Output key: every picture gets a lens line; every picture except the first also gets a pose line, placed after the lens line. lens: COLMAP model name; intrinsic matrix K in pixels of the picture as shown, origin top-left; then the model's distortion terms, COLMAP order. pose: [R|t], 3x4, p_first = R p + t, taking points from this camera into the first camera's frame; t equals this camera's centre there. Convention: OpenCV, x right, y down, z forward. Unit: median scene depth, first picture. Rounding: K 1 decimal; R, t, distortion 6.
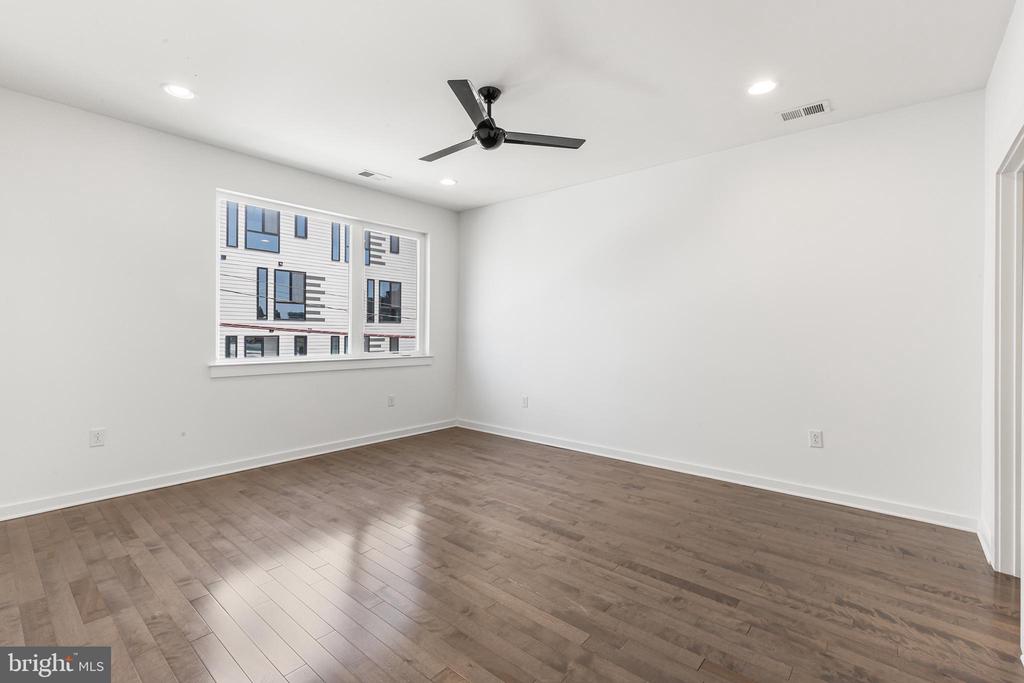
lens RADIAL K [[454.6, 0, 506.0], [0, 454.6, 333.4], [0, 0, 1]] dist [0.007399, 0.000128]
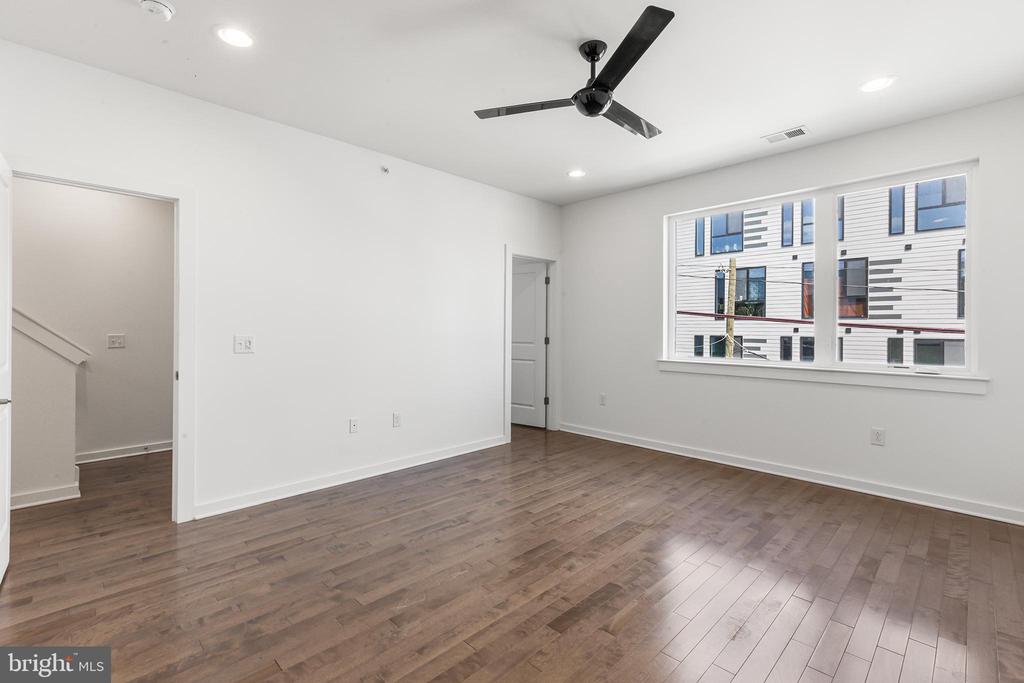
lens RADIAL K [[459.4, 0, 516.3], [0, 459.4, 329.6], [0, 0, 1]] dist [0.009327, 0.000040]
pose [[-0.073468, -0.008299, -0.997263, 0.709768], [-0.004982, 0.999956, -0.007954, -0.000220], [0.997285, 0.004384, -0.073506, 0.804322]]
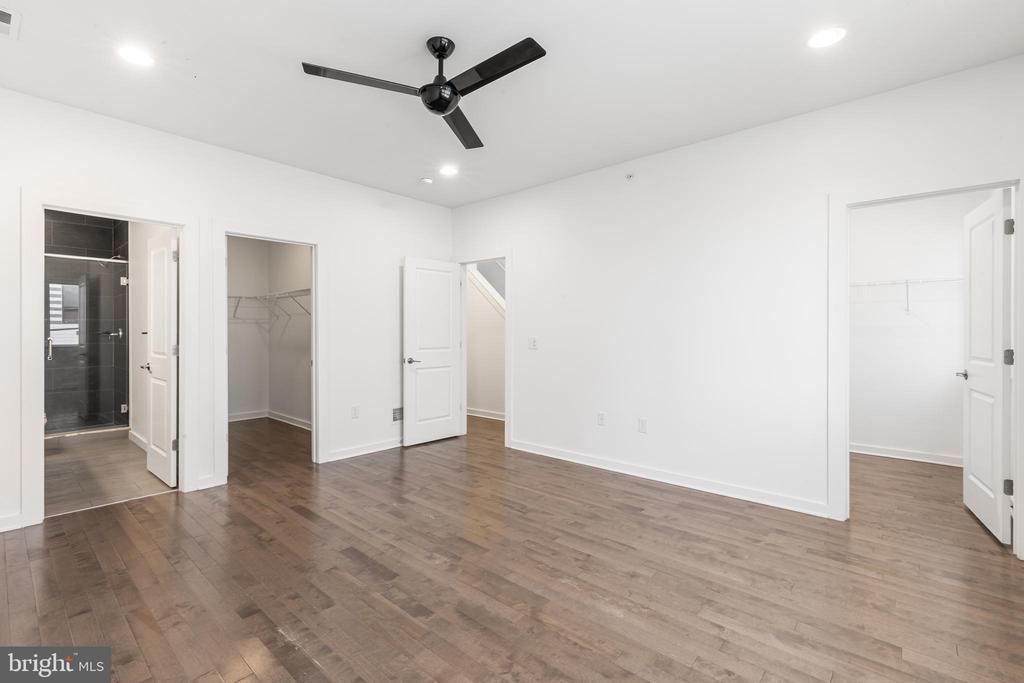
lens RADIAL K [[454.6, 0, 506.0], [0, 454.6, 333.4], [0, 0, 1]] dist [0.007399, 0.000128]
pose [[-0.999863, -0.008348, 0.014326, -0.148854], [-0.008329, 0.999964, 0.001361, -0.006876], [-0.014337, 0.001241, -0.999896, 1.587673]]
